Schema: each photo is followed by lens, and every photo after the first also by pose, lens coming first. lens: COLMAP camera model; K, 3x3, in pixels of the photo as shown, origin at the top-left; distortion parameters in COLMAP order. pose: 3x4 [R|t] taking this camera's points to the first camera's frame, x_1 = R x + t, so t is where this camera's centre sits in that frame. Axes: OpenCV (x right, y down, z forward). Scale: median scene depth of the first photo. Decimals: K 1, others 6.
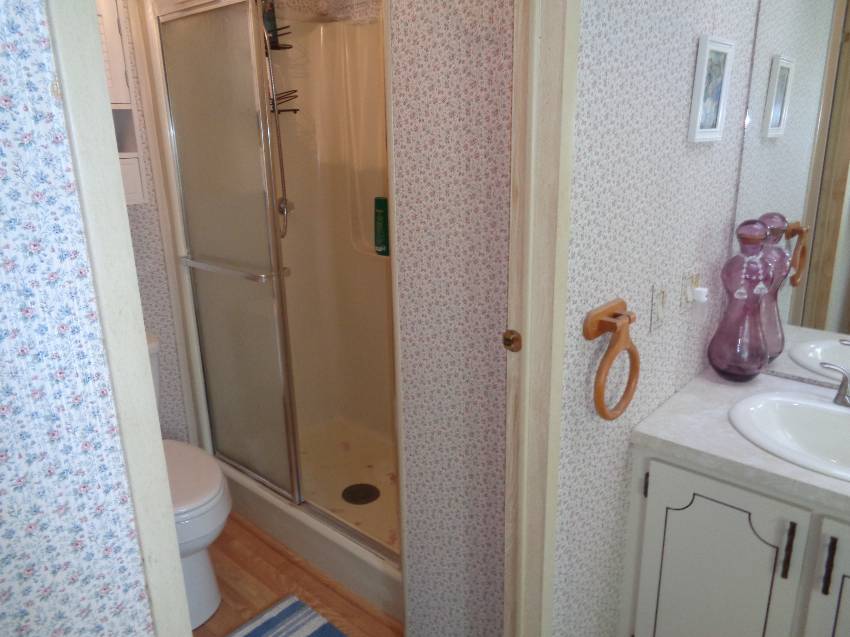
lens RADIAL K [[629.9, 0, 427.0], [0, 629.9, 312.0], [0, 0, 1]] dist [0.000701, -0.005191]
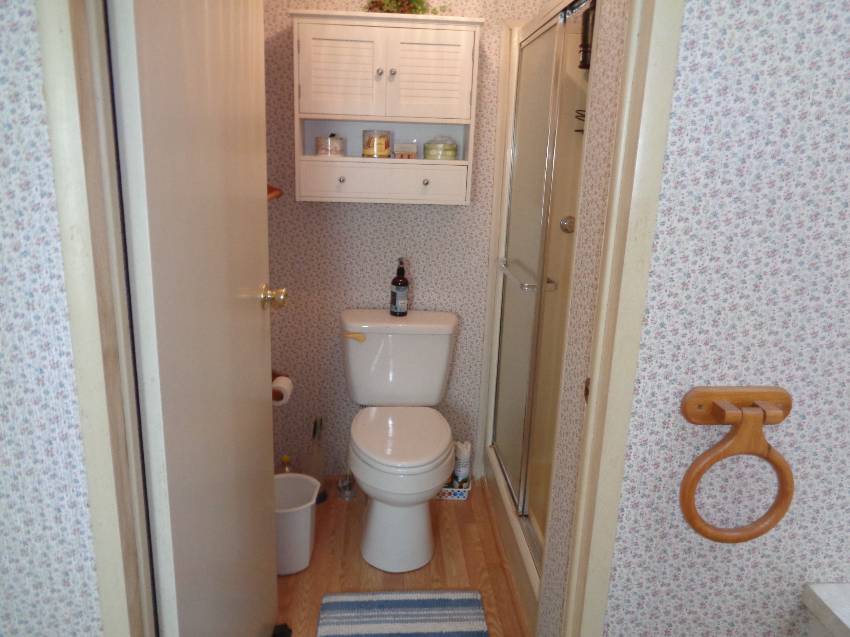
lens RADIAL K [[629.9, 0, 428.0], [0, 629.9, 314.6], [0, 0, 1]] dist [0.000701, -0.005191]
pose [[0.708469, 0.217991, -0.671232, 0.486303], [-0.240373, 0.968768, 0.060911, -0.049355], [0.663546, 0.118192, 0.738741, 0.199087]]
